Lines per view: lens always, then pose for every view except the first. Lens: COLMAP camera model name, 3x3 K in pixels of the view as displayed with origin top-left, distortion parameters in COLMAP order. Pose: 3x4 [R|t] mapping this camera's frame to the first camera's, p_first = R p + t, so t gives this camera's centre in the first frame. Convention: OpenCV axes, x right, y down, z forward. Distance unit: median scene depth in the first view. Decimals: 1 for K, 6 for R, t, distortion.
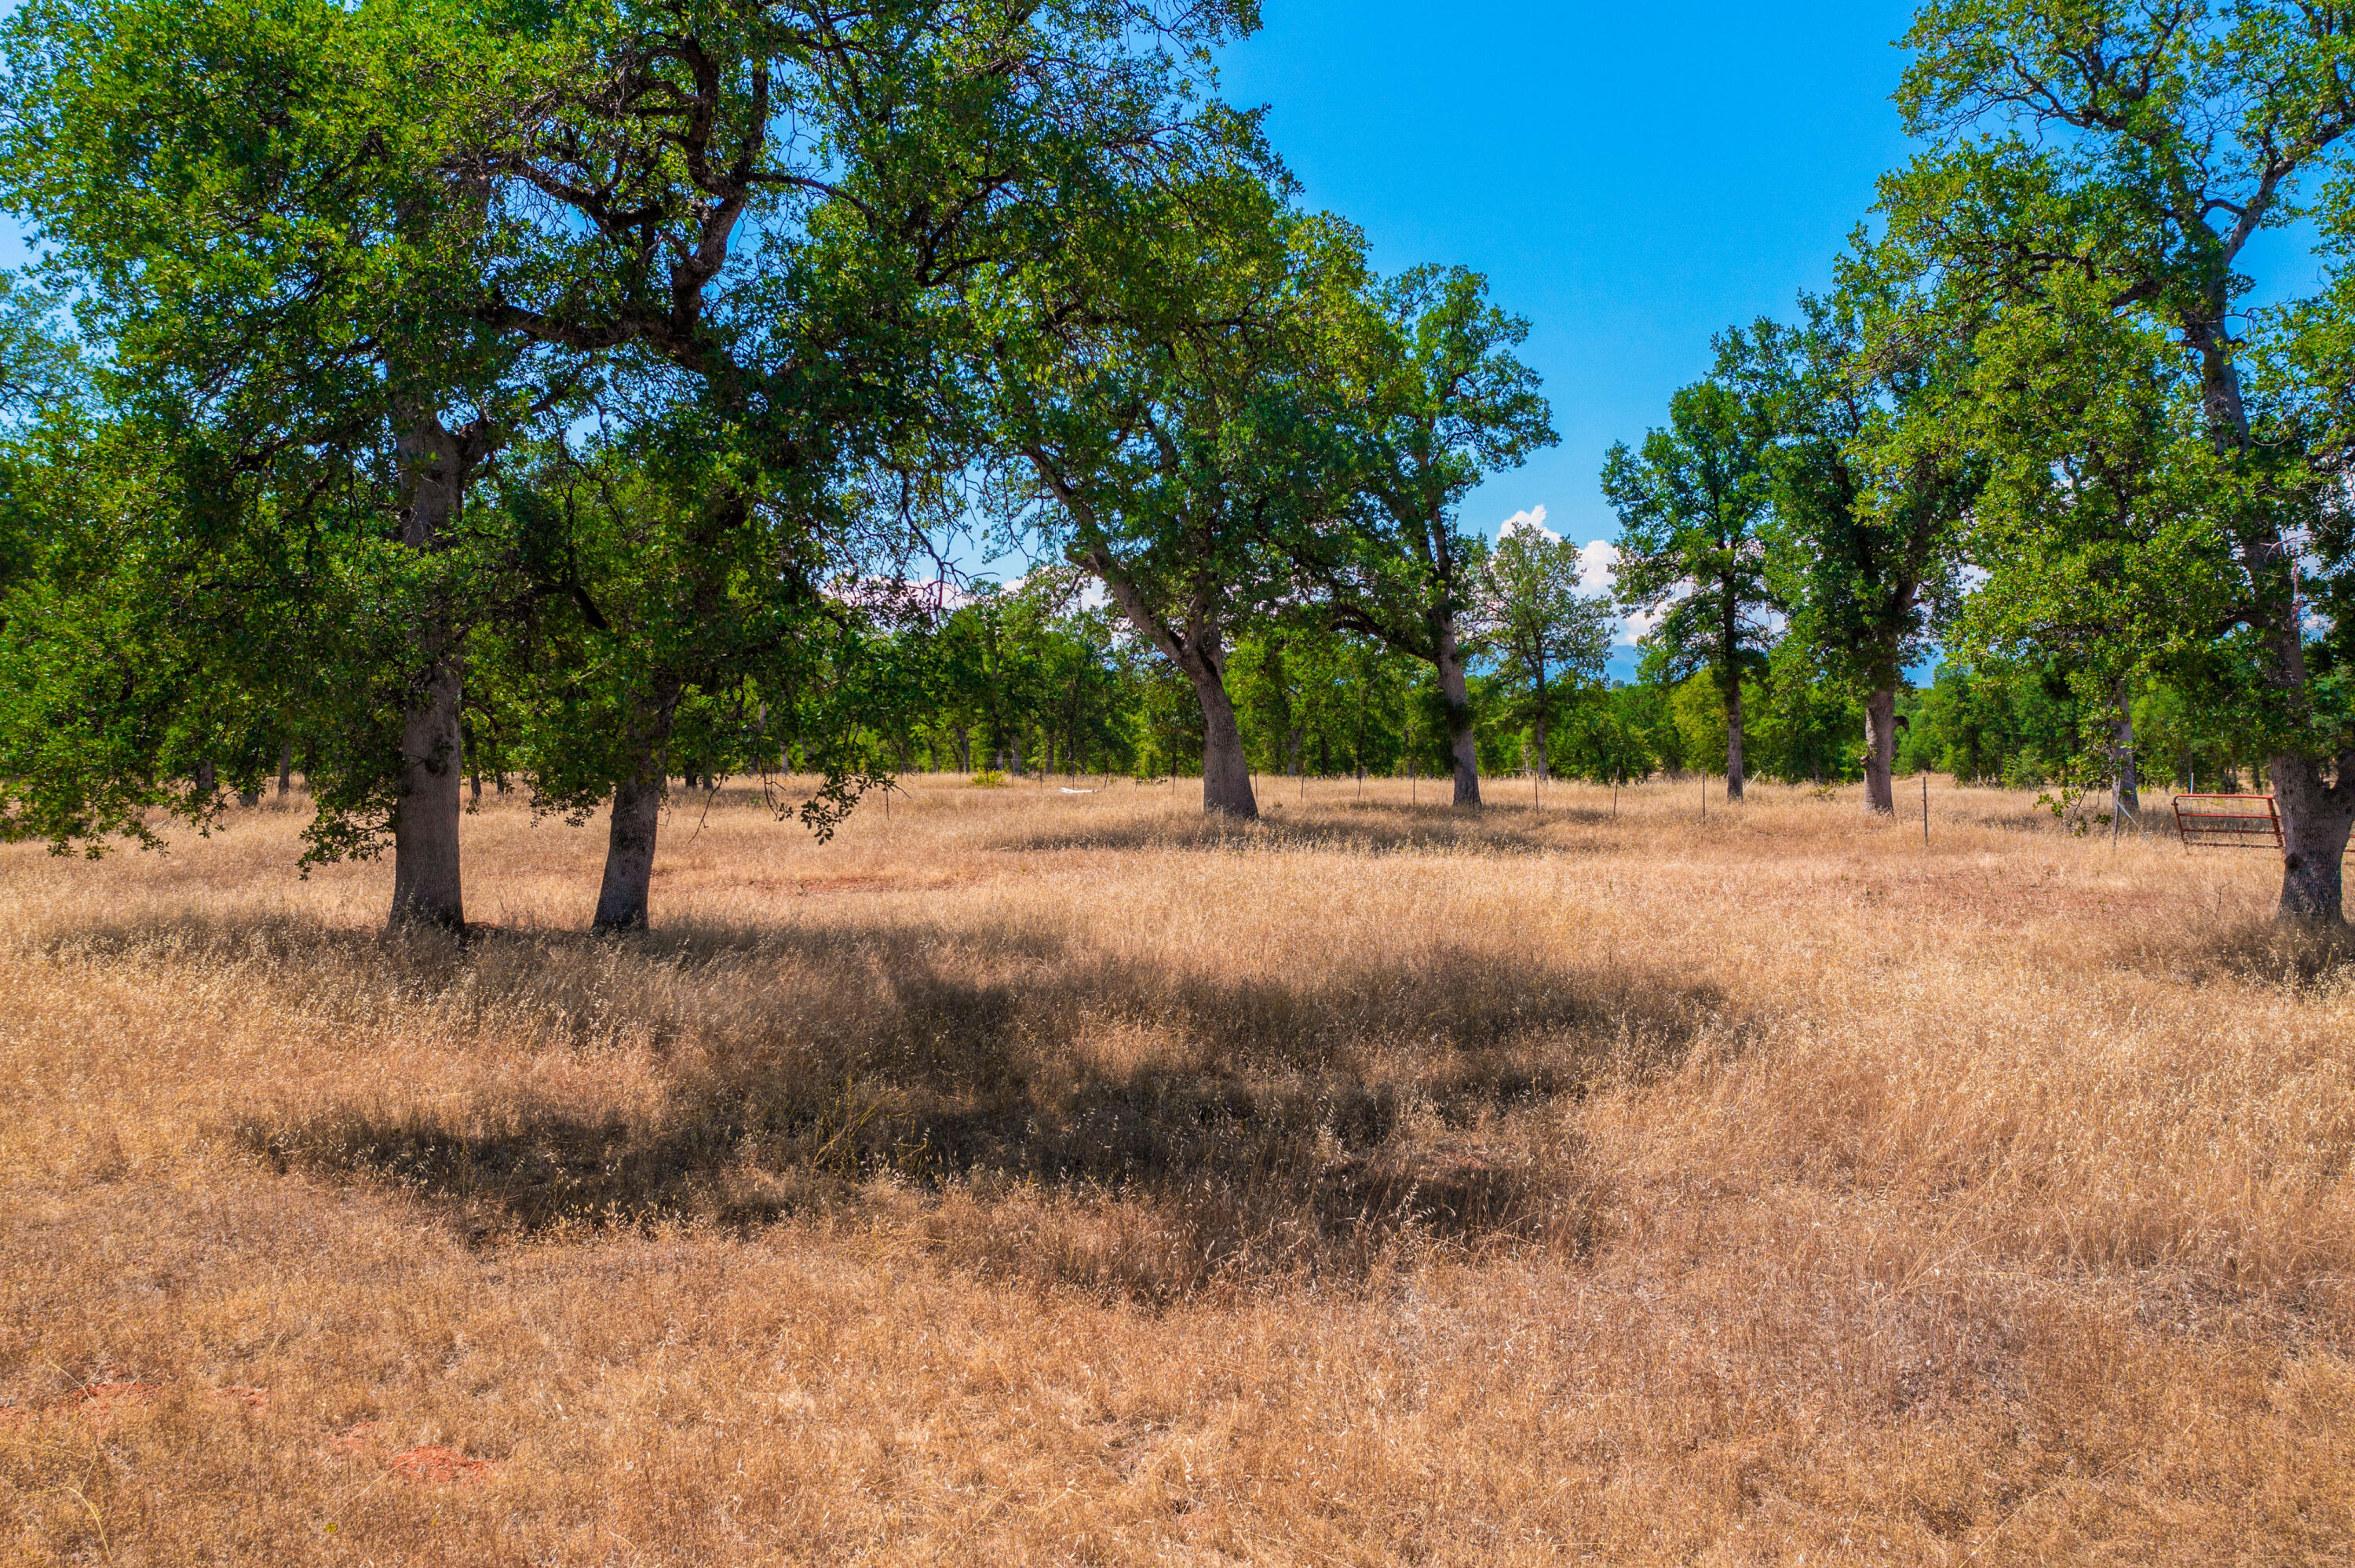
lens RADIAL K [[1844.3, 0, 1179.8], [0, 1844.3, 772.5], [0, 0, 1]] dist [-0.016779, 0.007938]
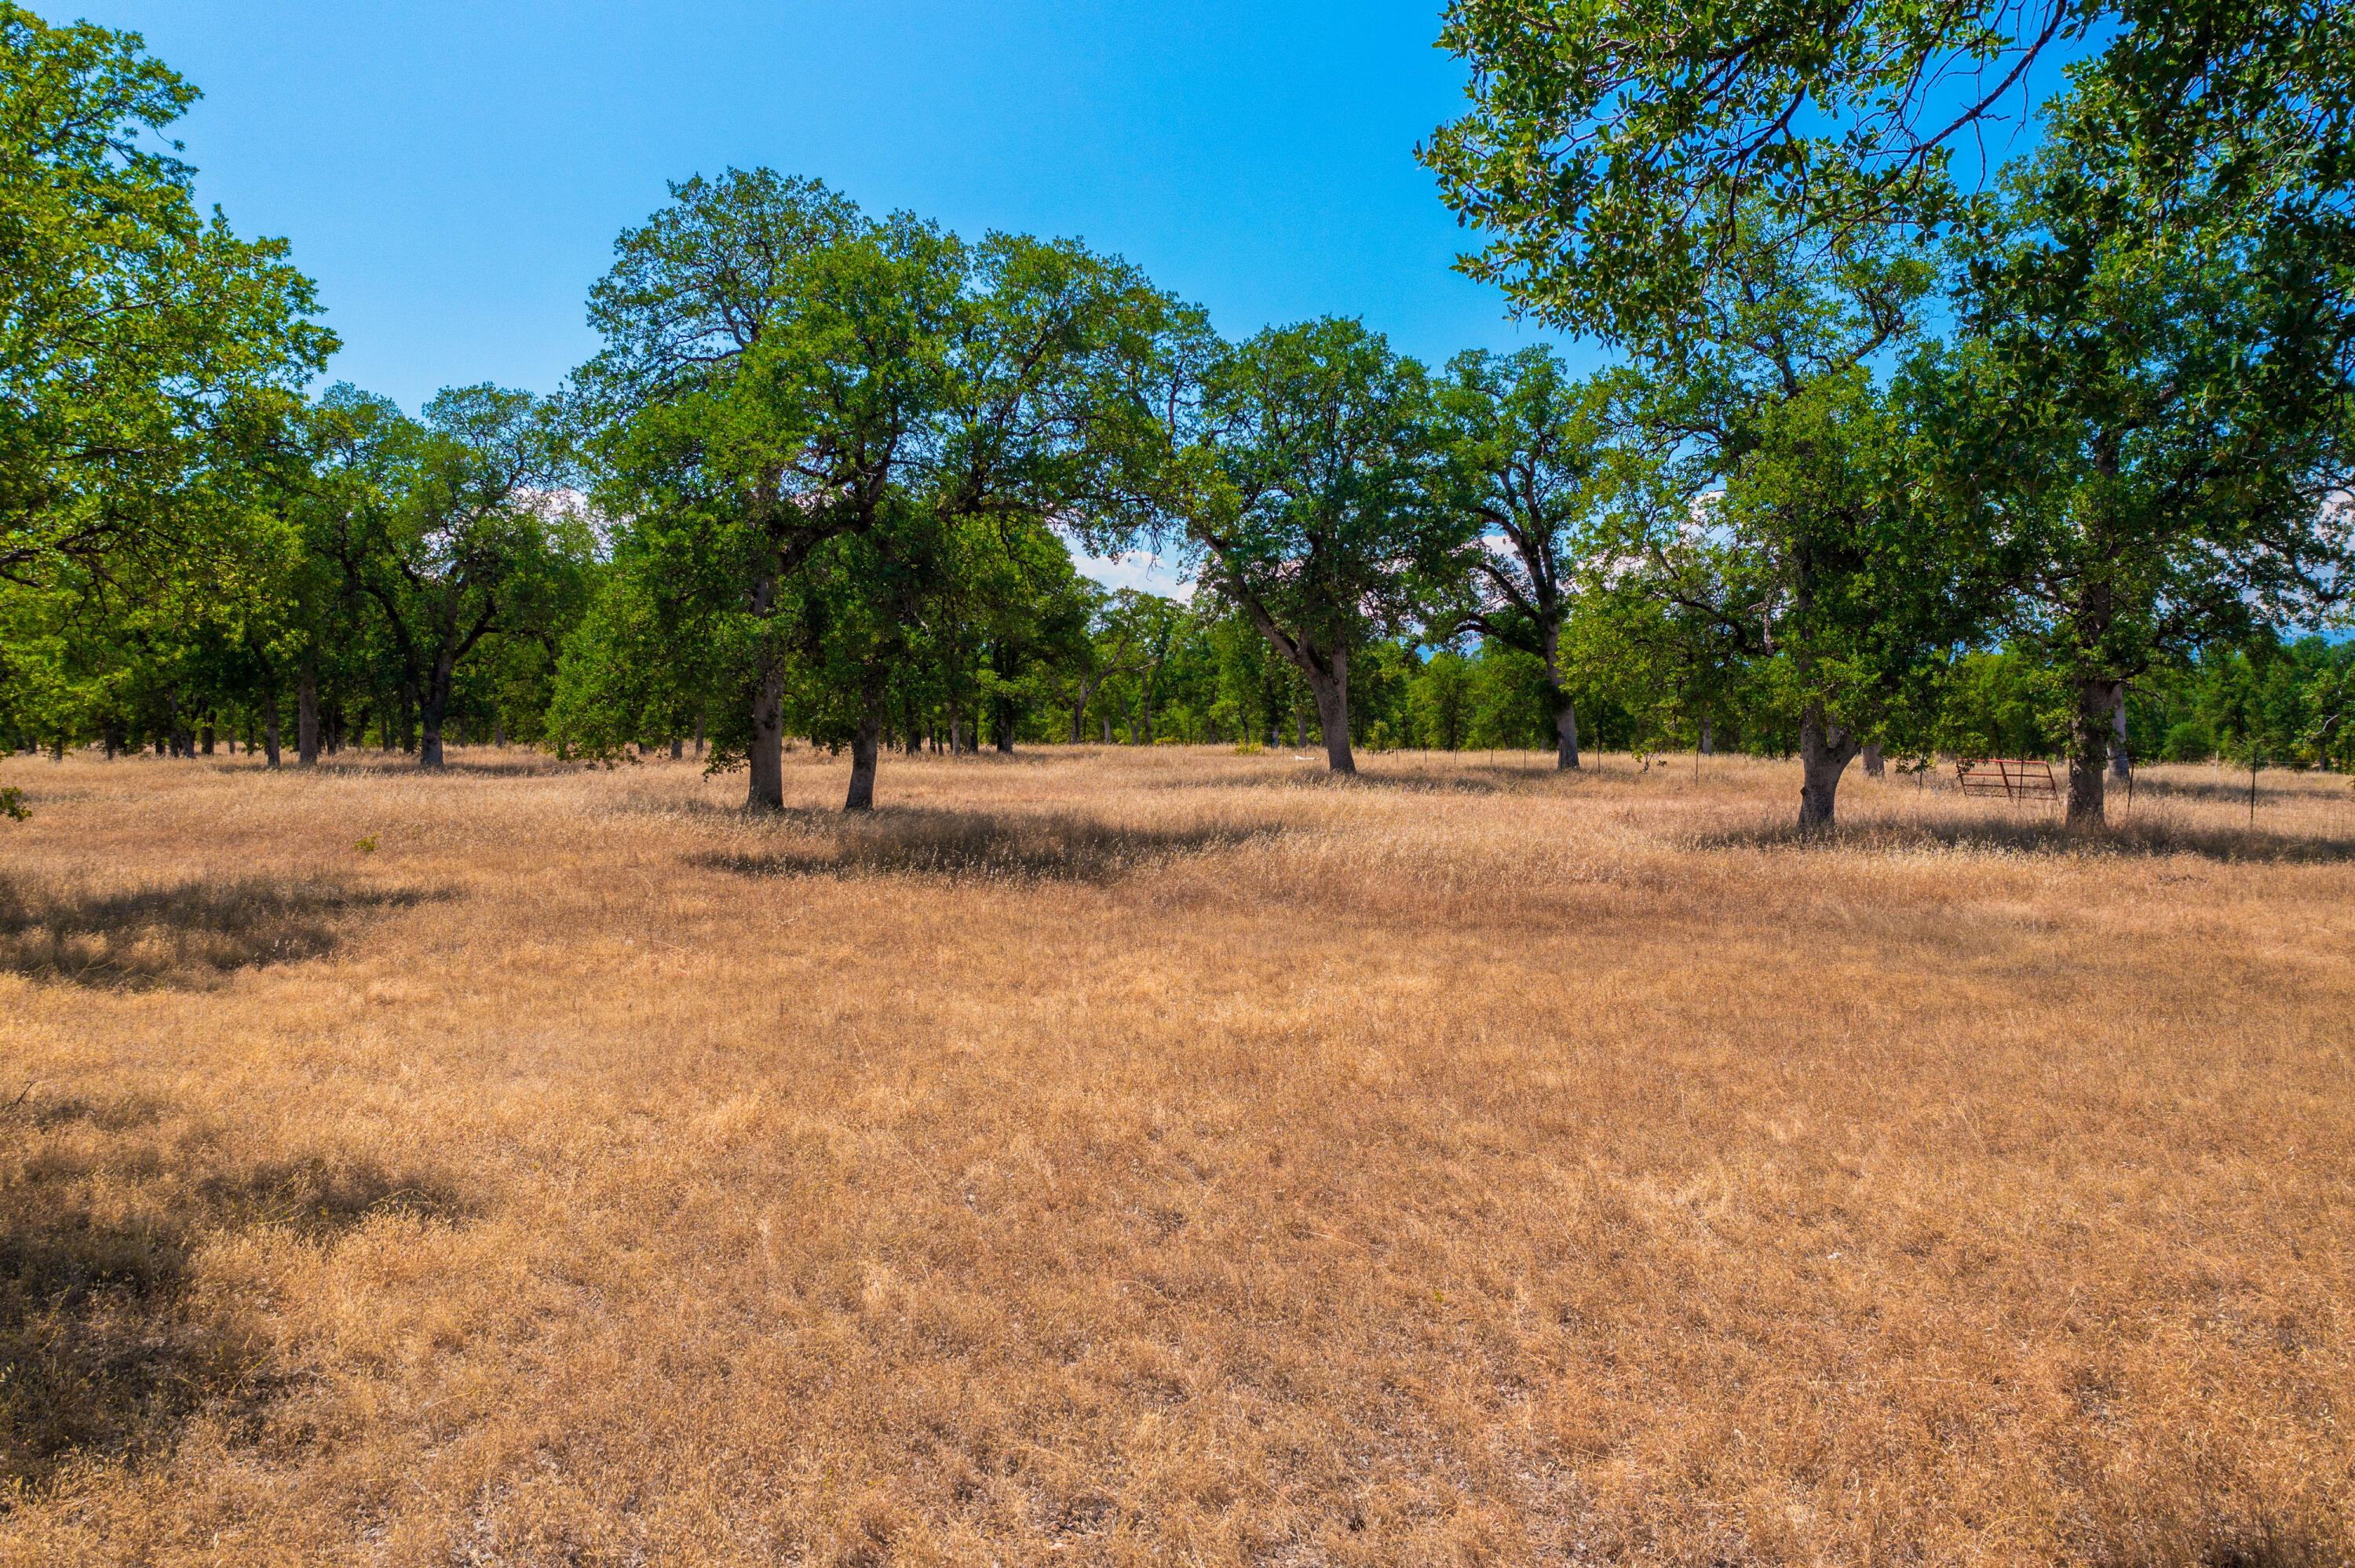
lens RADIAL K [[1844.3, 0, 1165.8], [0, 1844.3, 776.3], [0, 0, 1]] dist [-0.016779, 0.007938]
pose [[0.978619, 0.012710, -0.205288, 0.403345], [-0.009880, 0.999842, 0.014804, 0.017327], [0.205444, -0.012459, 0.978590, -0.815484]]
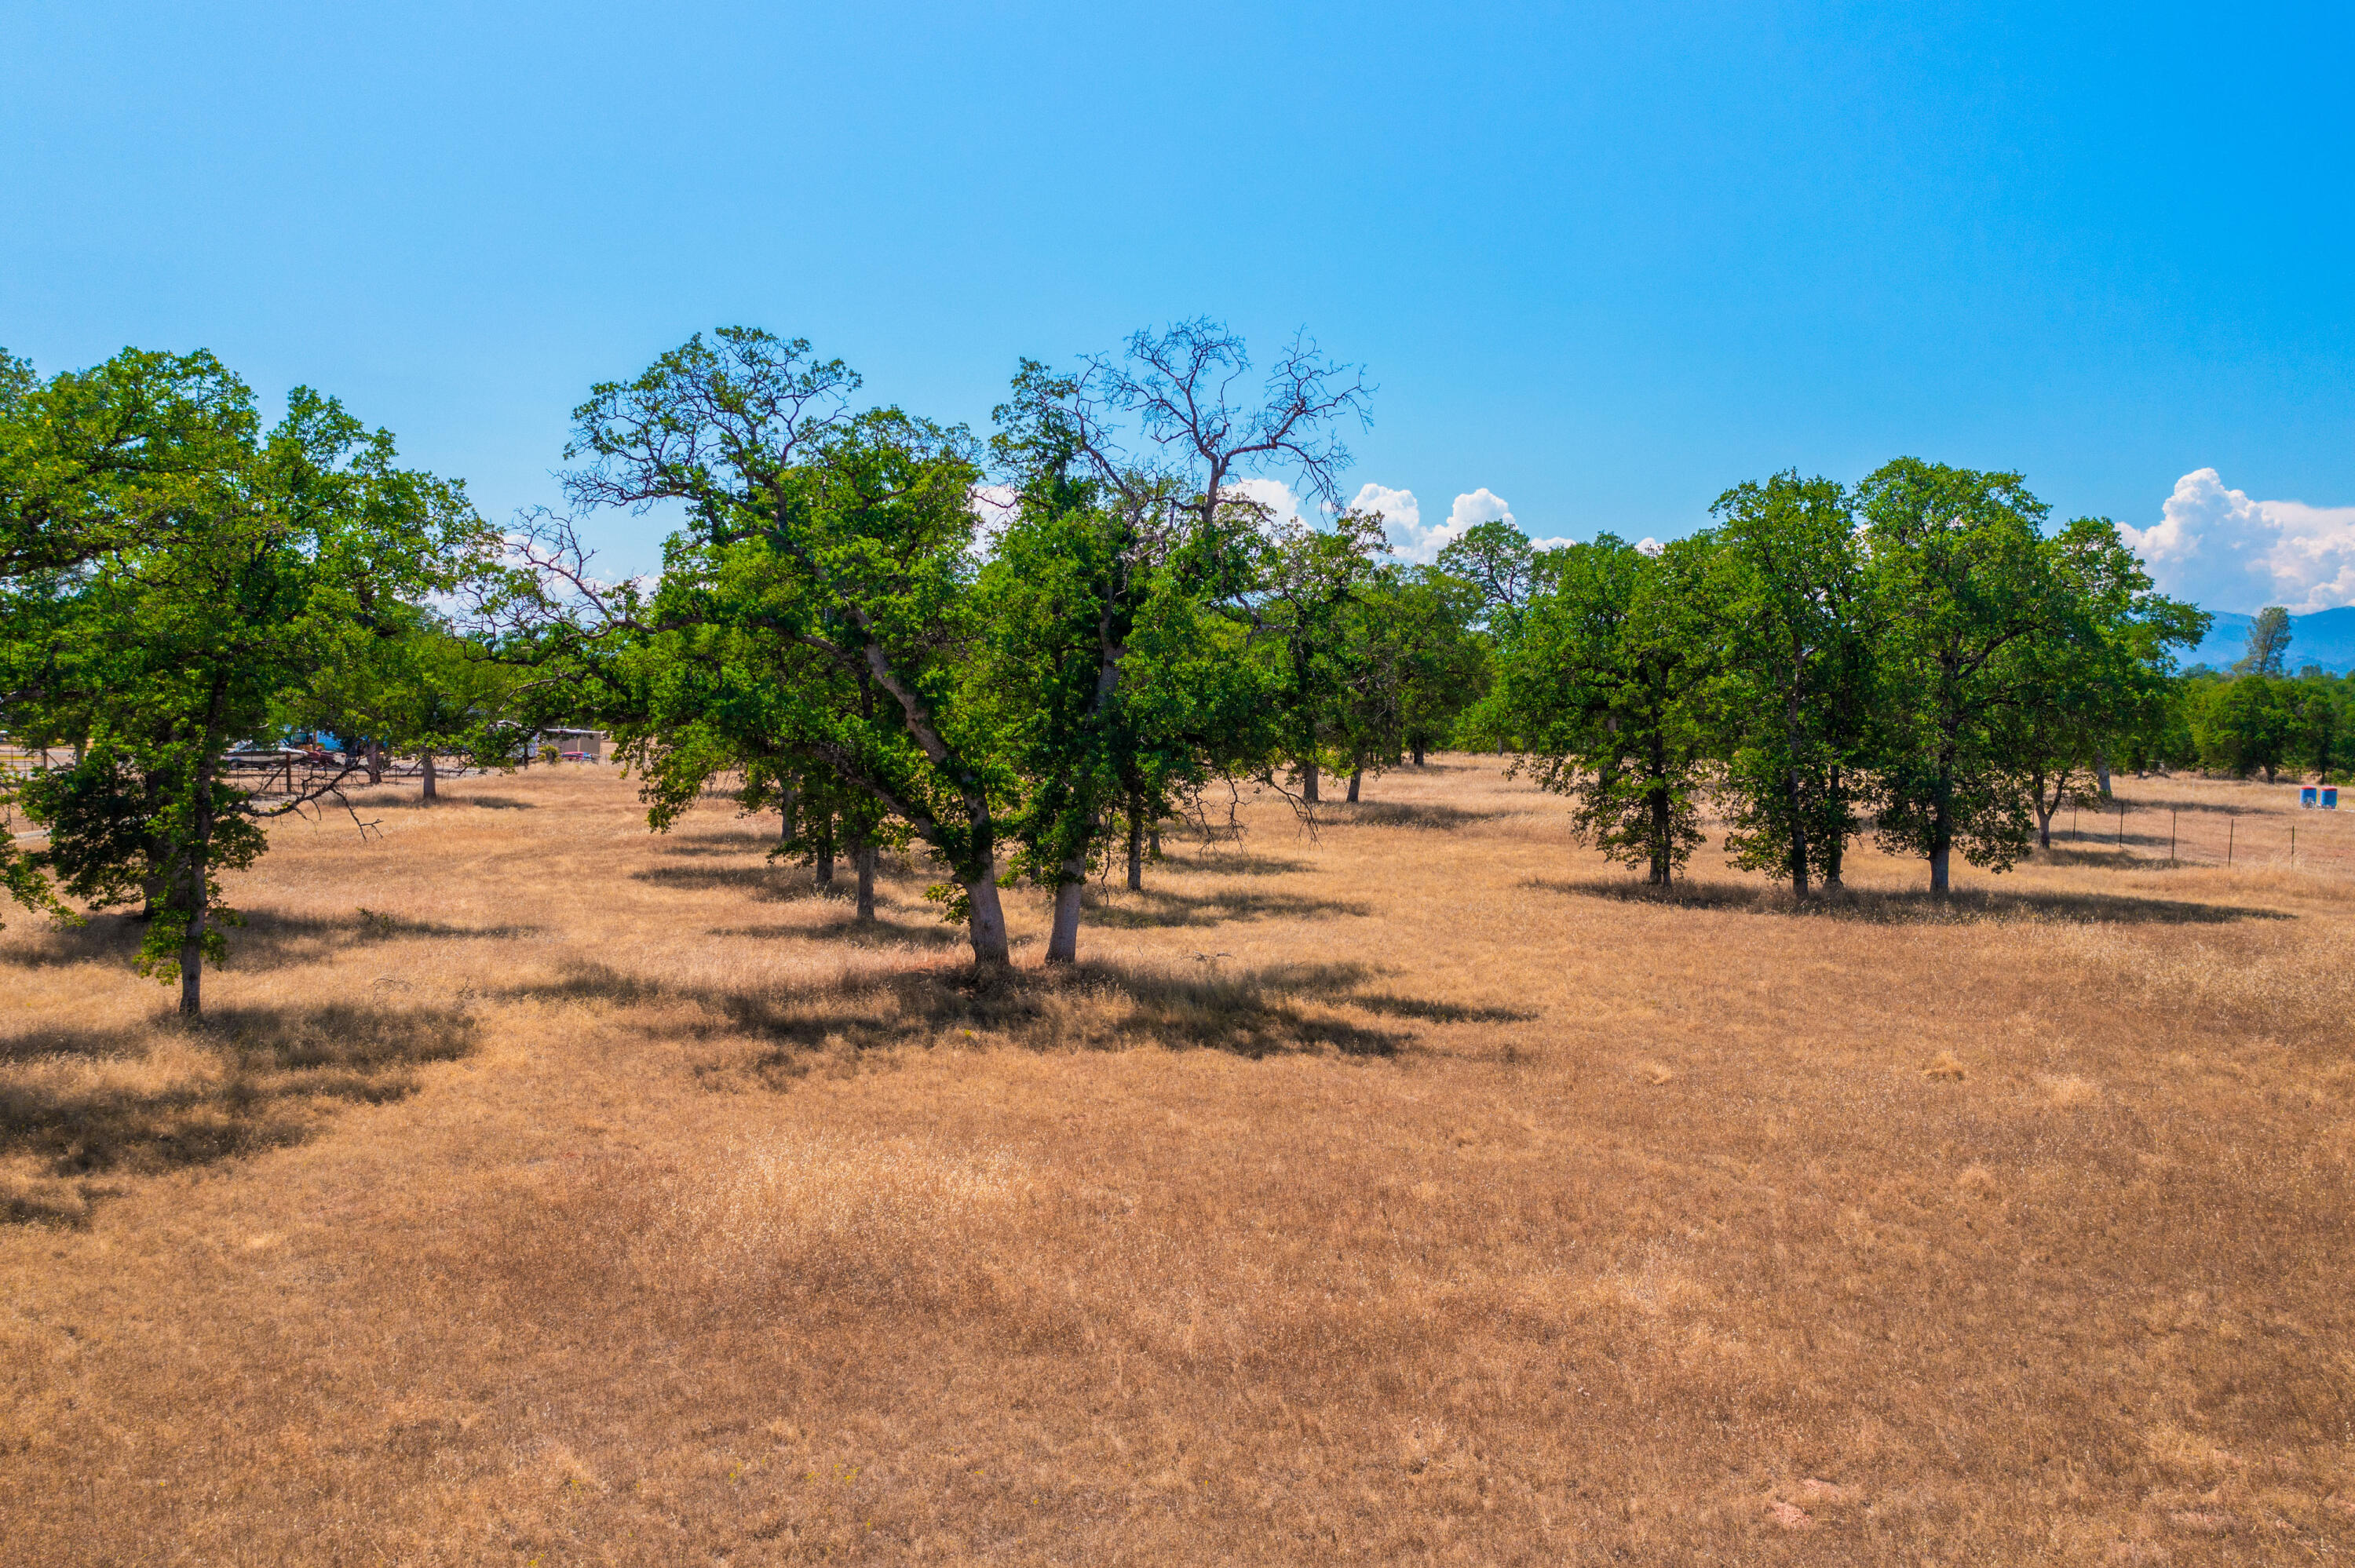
lens RADIAL K [[1844.3, 0, 1177.3], [0, 1844.3, 787.0], [0, 0, 1]] dist [-0.016779, 0.007938]
pose [[0.910345, 0.031081, -0.412682, 1.131114], [-0.020635, 0.999344, 0.029746, -0.073598], [0.413336, -0.018563, 0.910389, -3.179713]]
